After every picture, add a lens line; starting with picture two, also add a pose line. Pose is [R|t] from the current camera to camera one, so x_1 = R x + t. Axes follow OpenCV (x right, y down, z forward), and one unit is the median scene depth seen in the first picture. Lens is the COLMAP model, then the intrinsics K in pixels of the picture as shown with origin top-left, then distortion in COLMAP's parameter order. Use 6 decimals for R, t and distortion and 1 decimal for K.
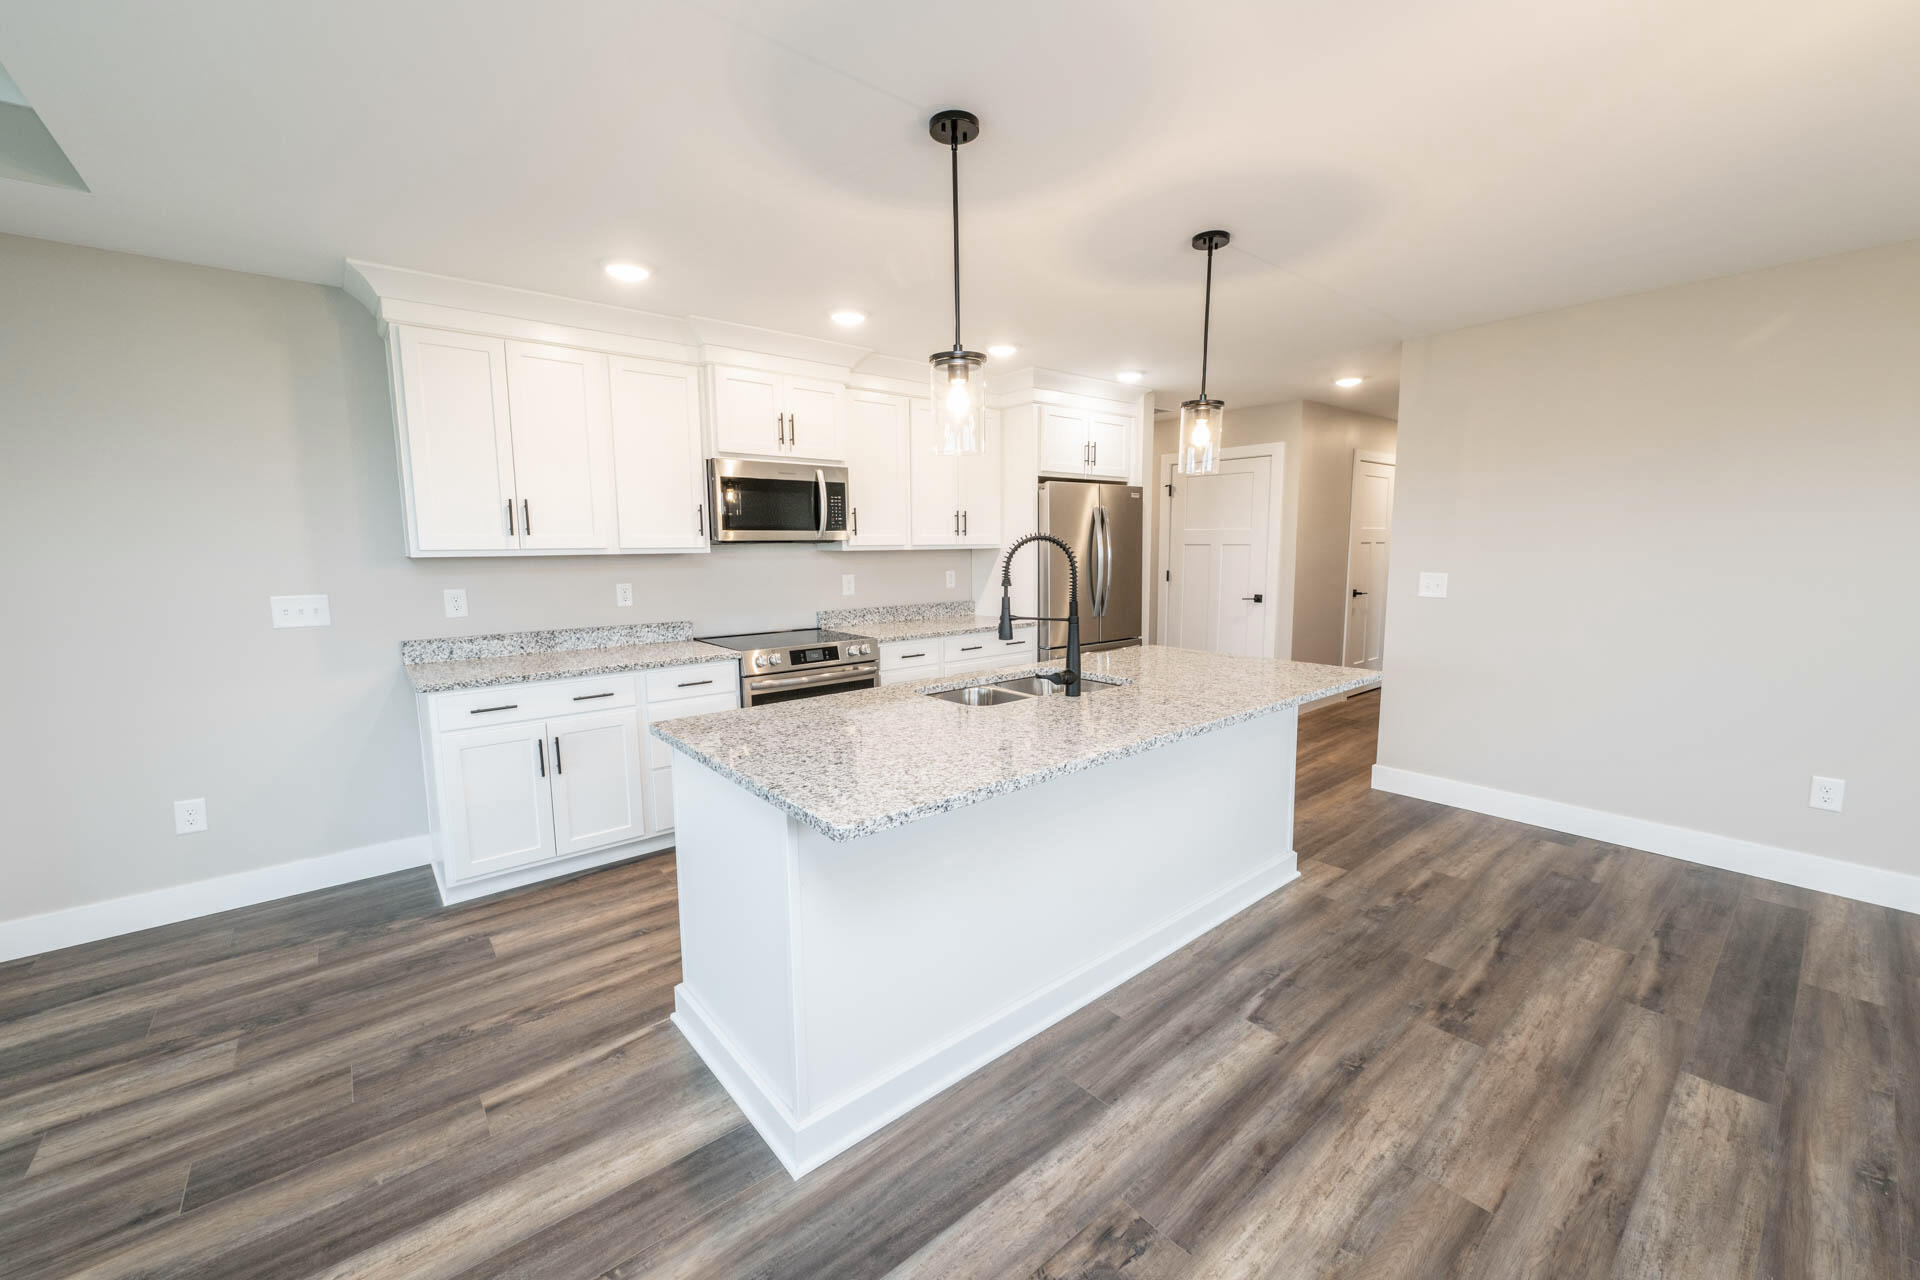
lens RADIAL K [[743.2, 0, 924.6], [0, 743.2, 636.2], [0, 0, 1]] dist [-0.003631, -0.000618]
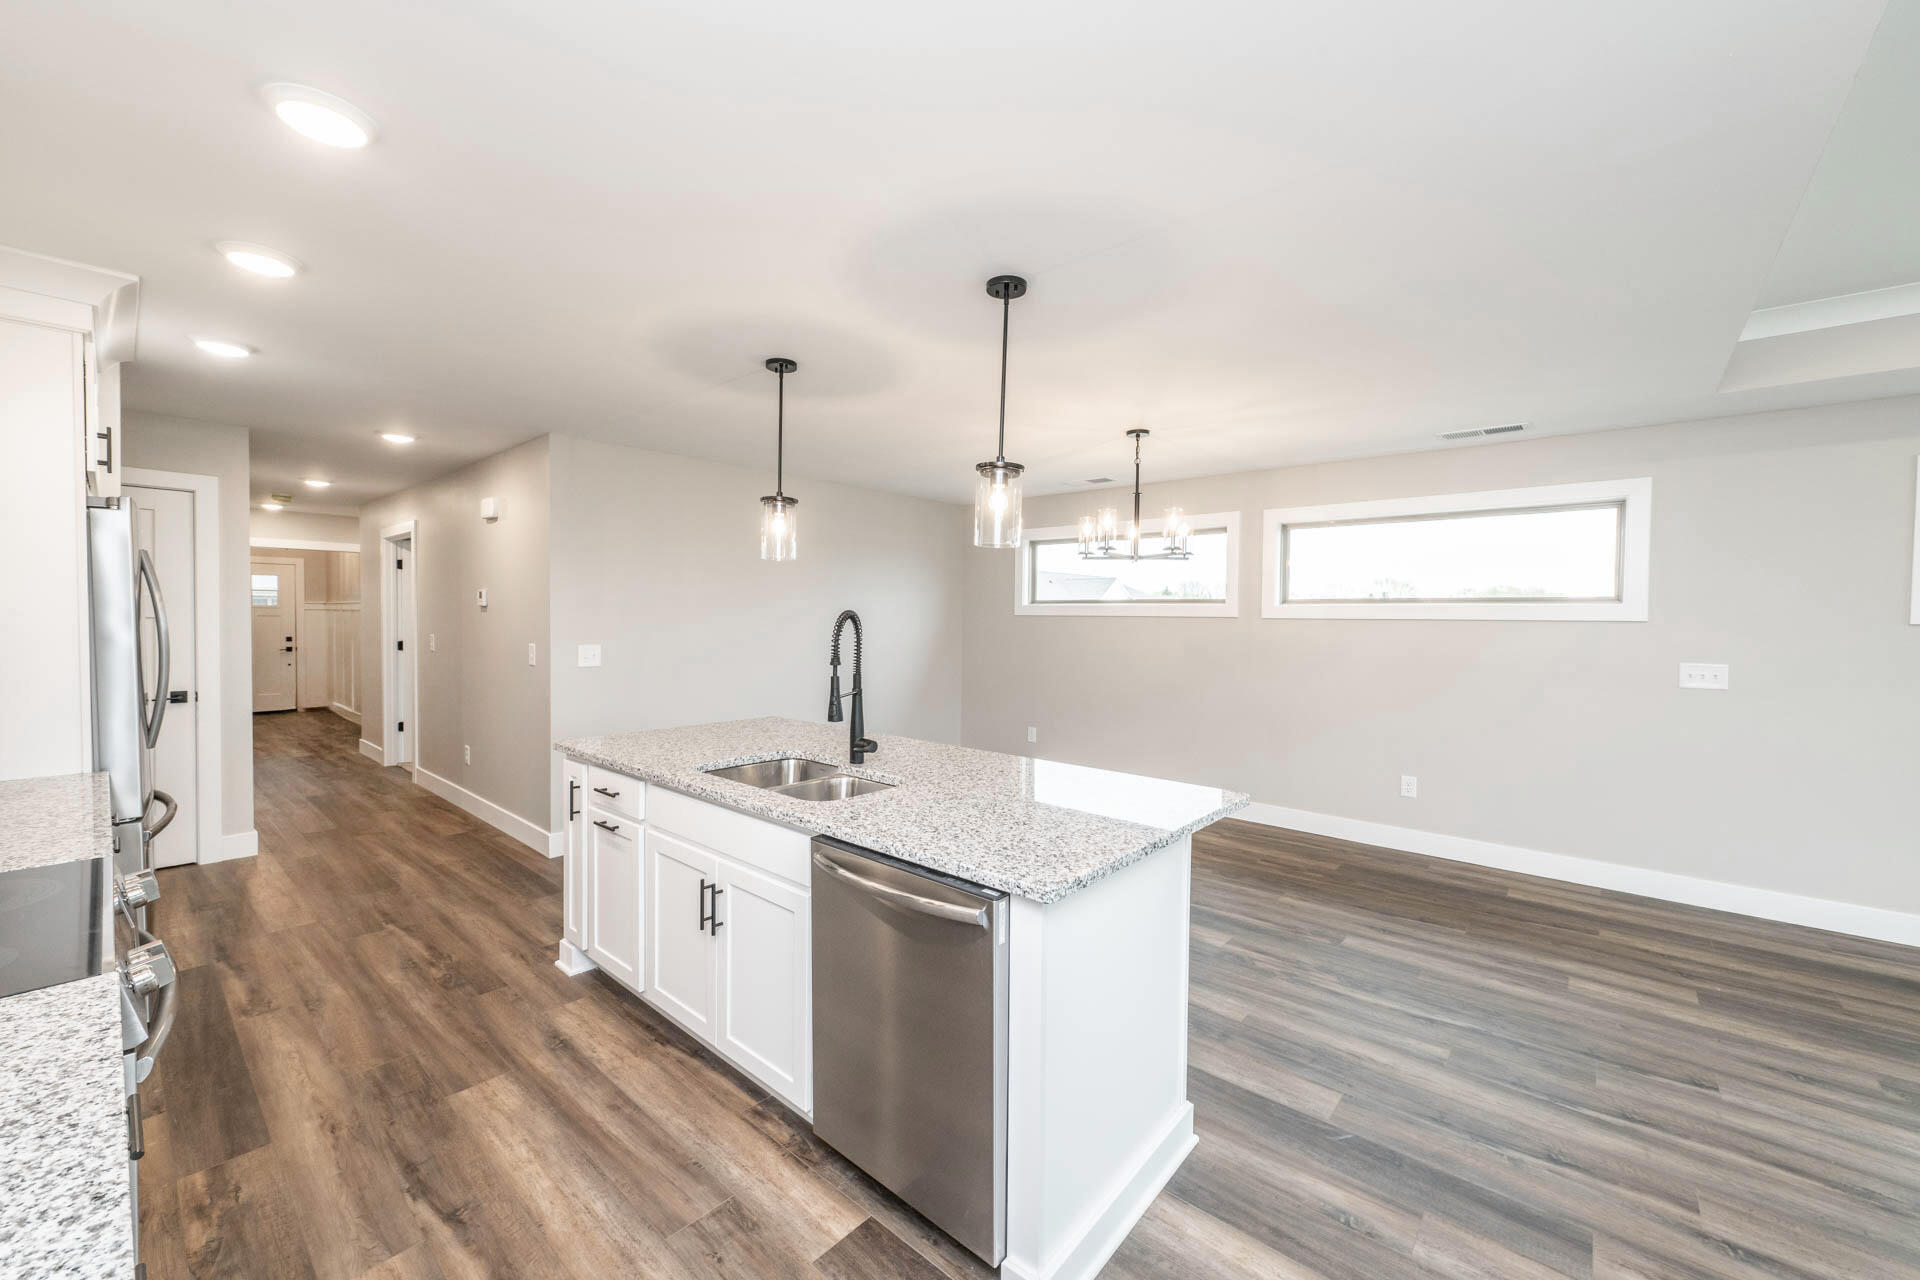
lens RADIAL K [[735.1, 0, 982.7], [0, 735.1, 637.9], [0, 0, 1]] dist [-0.004790, -0.000196]
pose [[-0.192737, -0.021120, 0.981023, -0.740579], [0.111555, 0.992815, 0.043290, -0.106999], [-0.974889, 0.117782, -0.188996, 0.857272]]
